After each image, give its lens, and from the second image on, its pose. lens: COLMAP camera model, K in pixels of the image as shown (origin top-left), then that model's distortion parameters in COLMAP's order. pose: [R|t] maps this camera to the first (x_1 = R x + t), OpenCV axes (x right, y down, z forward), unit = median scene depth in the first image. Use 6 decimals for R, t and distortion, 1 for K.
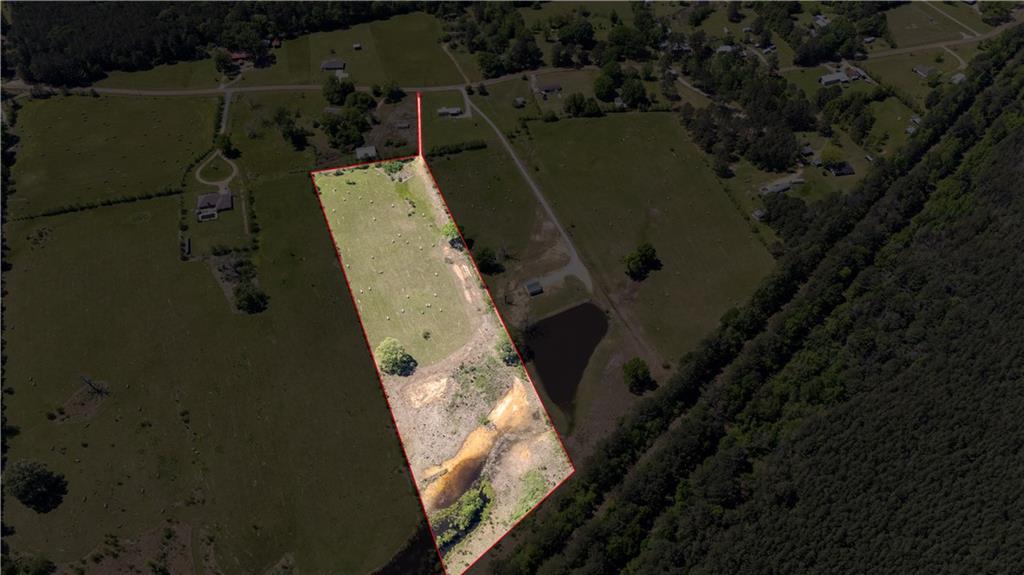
lens RADIAL K [[751.5, 0, 516.1], [0, 751.5, 287.9], [0, 0, 1]] dist [0.088389, -0.097228]
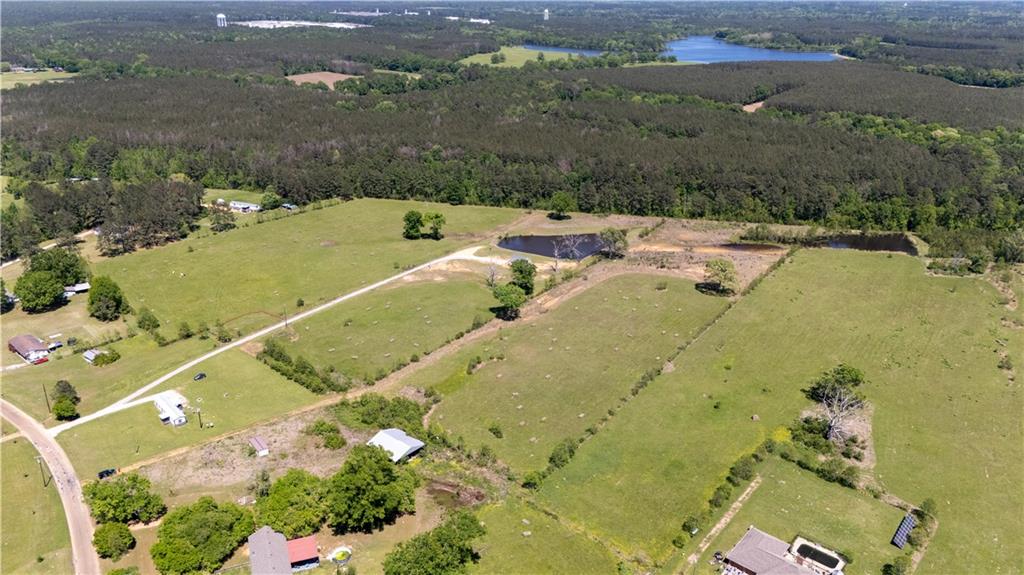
lens RADIAL K [[751.5, 0, 516.1], [0, 751.5, 287.9], [0, 0, 1]] dist [0.088389, -0.097228]
pose [[-0.564895, -0.312696, 0.763620, -0.578600], [0.618023, 0.452854, 0.642628, -0.489378], [-0.546755, 0.834952, -0.062561, 1.023517]]
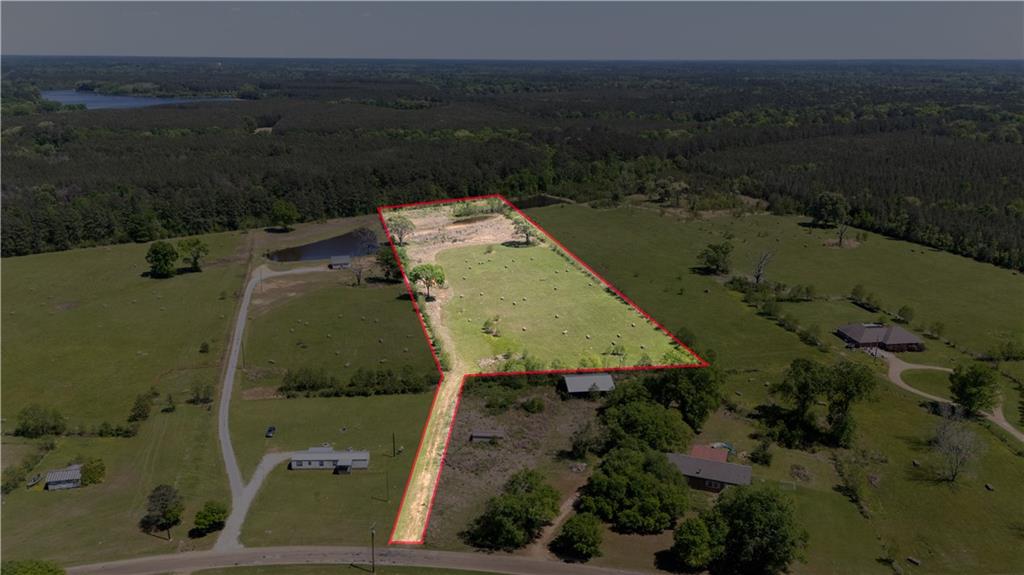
lens RADIAL K [[751.5, 0, 516.1], [0, 751.5, 287.9], [0, 0, 1]] dist [0.088389, -0.097228]
pose [[-0.992292, -0.041887, 0.116626, -0.228335], [0.089819, 0.405287, 0.909766, -0.622827], [-0.085374, 0.913229, -0.398401, 1.240111]]
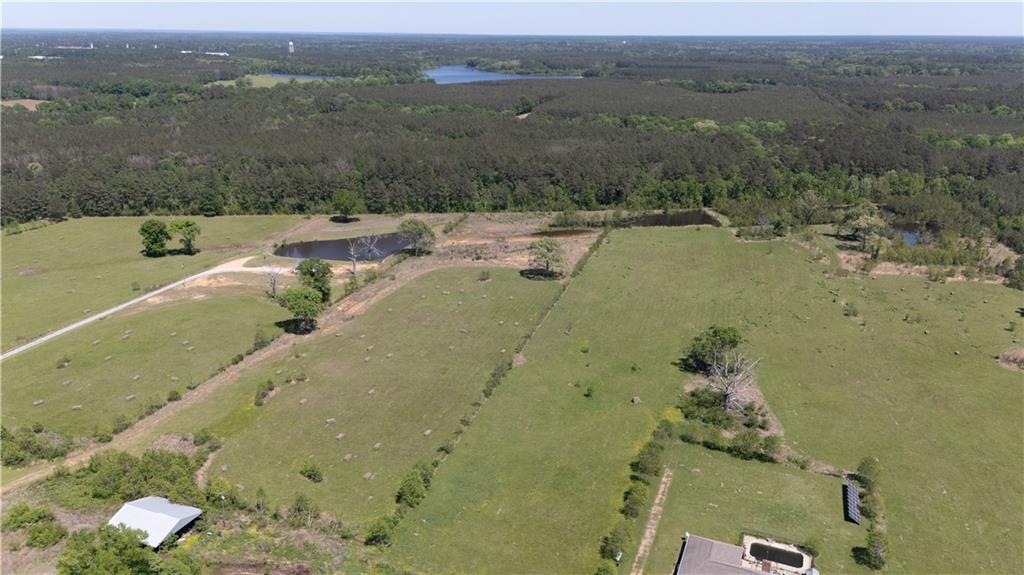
lens RADIAL K [[751.5, 0, 516.1], [0, 751.5, 287.9], [0, 0, 1]] dist [0.088389, -0.097228]
pose [[-0.793424, -0.201547, 0.574332, -0.482734], [0.455710, 0.428812, 0.780031, -0.404636], [-0.403494, 0.880624, -0.248383, 1.051020]]
